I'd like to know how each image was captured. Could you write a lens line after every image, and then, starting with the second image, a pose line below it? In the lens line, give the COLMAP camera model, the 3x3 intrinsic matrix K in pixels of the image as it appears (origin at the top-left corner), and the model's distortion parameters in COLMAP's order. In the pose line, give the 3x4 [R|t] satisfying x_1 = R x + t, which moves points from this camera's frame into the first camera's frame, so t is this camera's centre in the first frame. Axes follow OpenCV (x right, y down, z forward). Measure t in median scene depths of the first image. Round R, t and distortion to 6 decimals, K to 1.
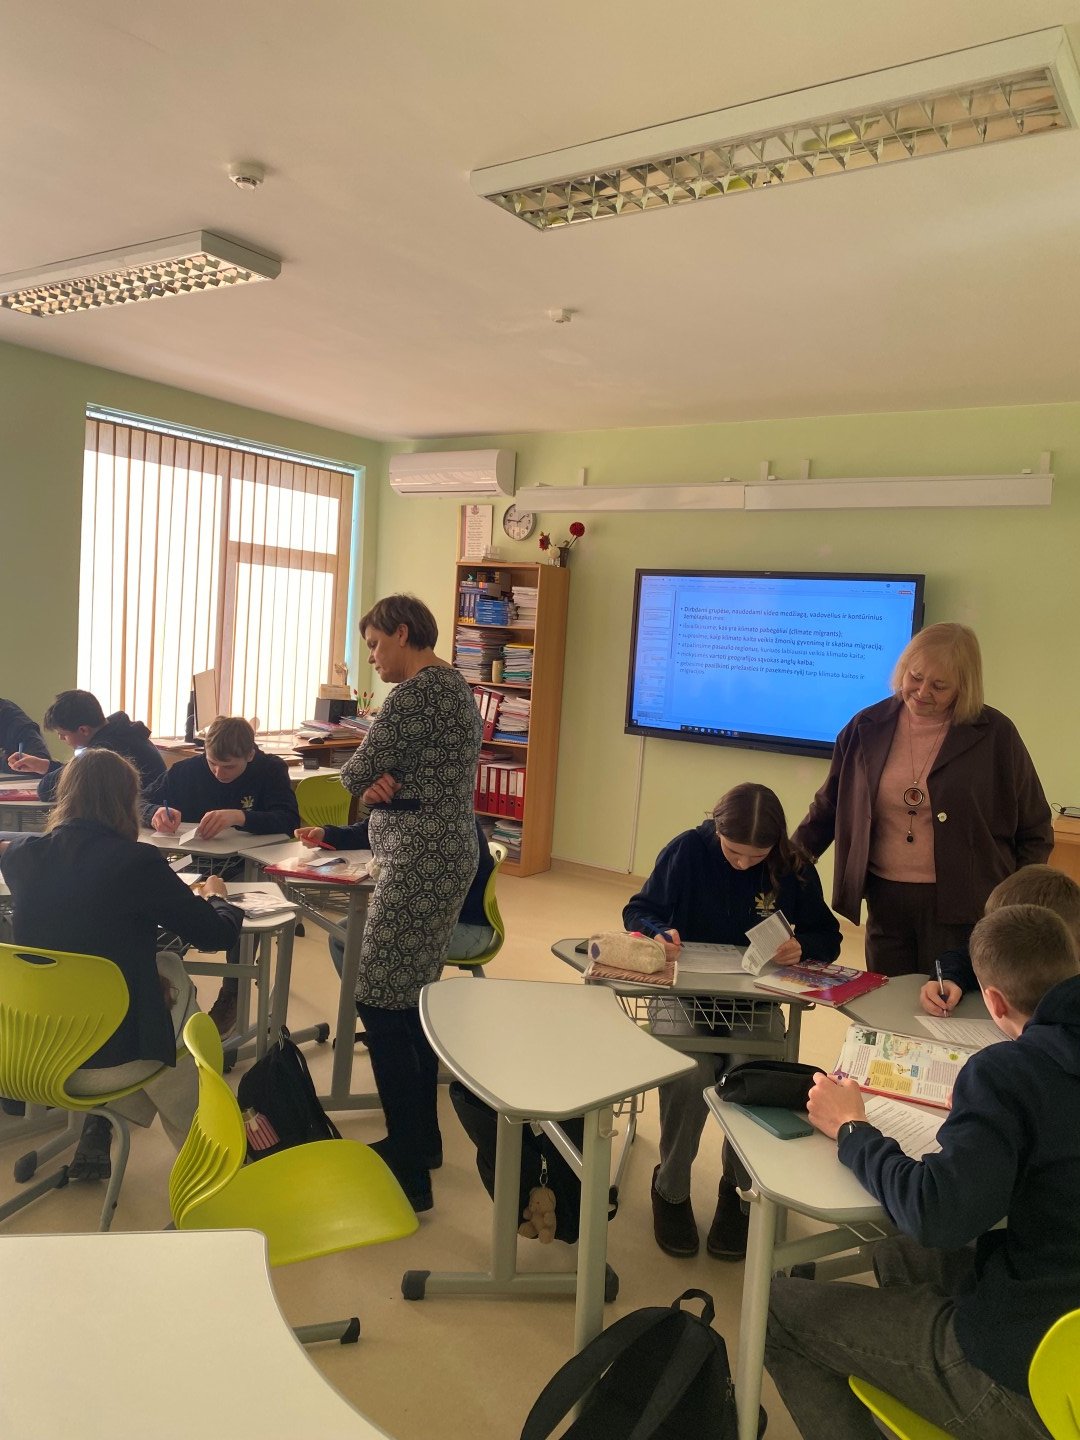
lens RADIAL K [[1103.1, 0, 555.5], [0, 1103.1, 720.9], [0, 0, 1]] dist [0.069025, -0.066063]
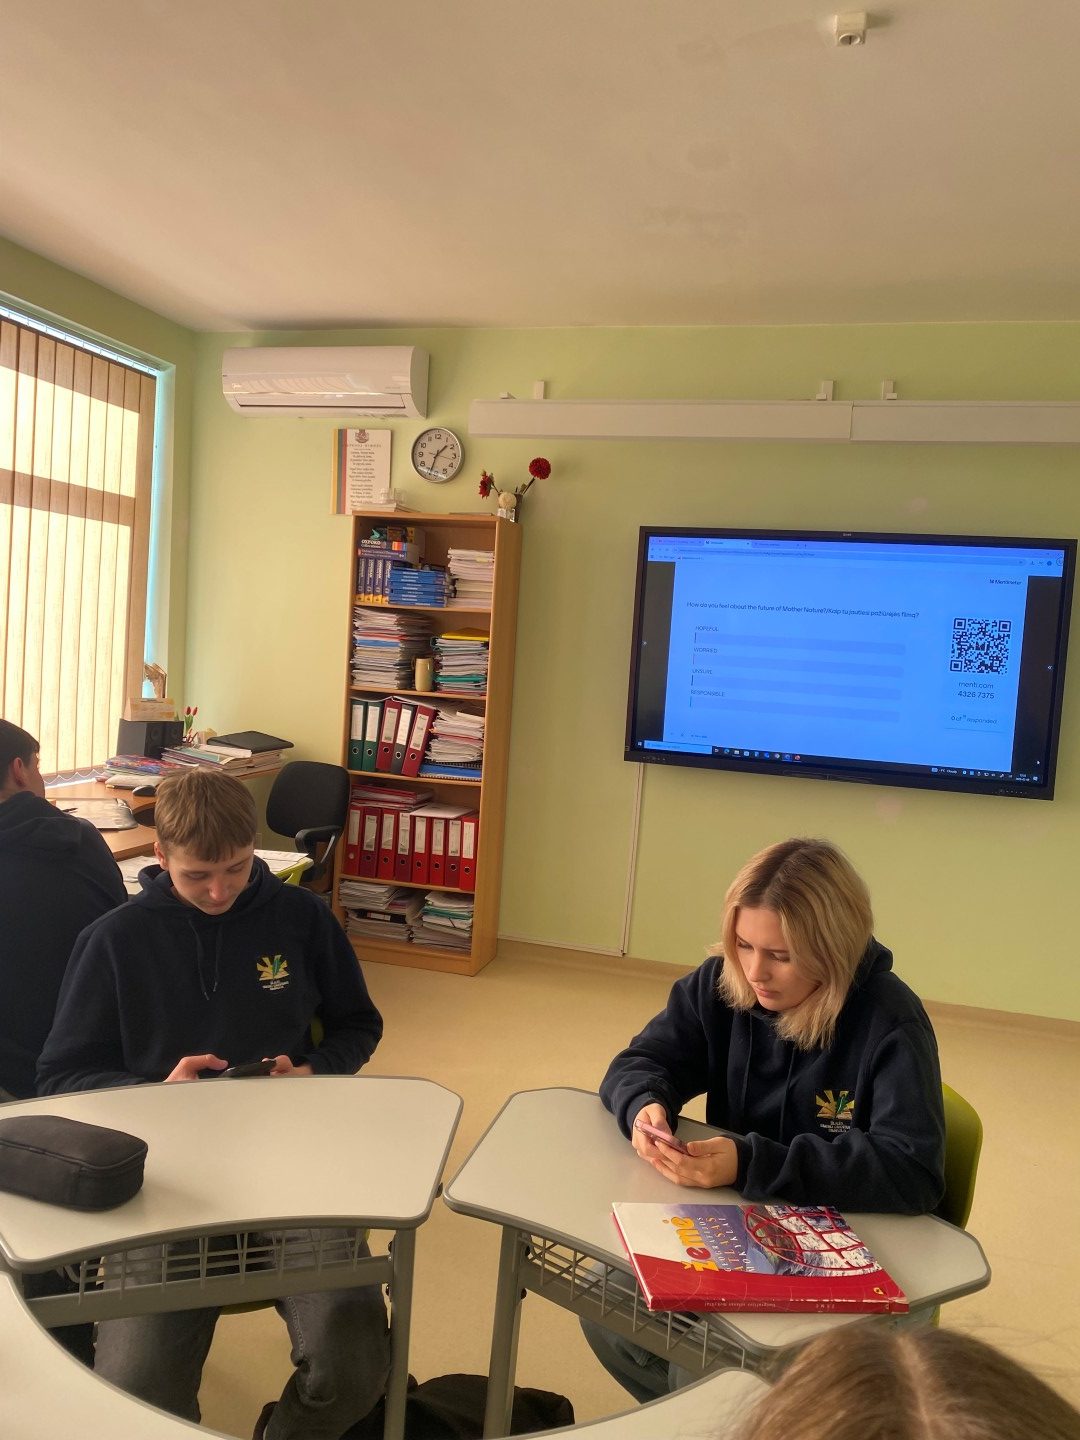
lens RADIAL K [[1103.1, 0, 542.9], [0, 1103.1, 708.1], [0, 0, 1]] dist [0.069025, -0.066063]
pose [[0.949155, -0.029662, 0.313409, -0.247540], [0.026911, 0.999552, 0.013100, -0.039134], [-0.313657, -0.004000, 0.949528, 0.419214]]
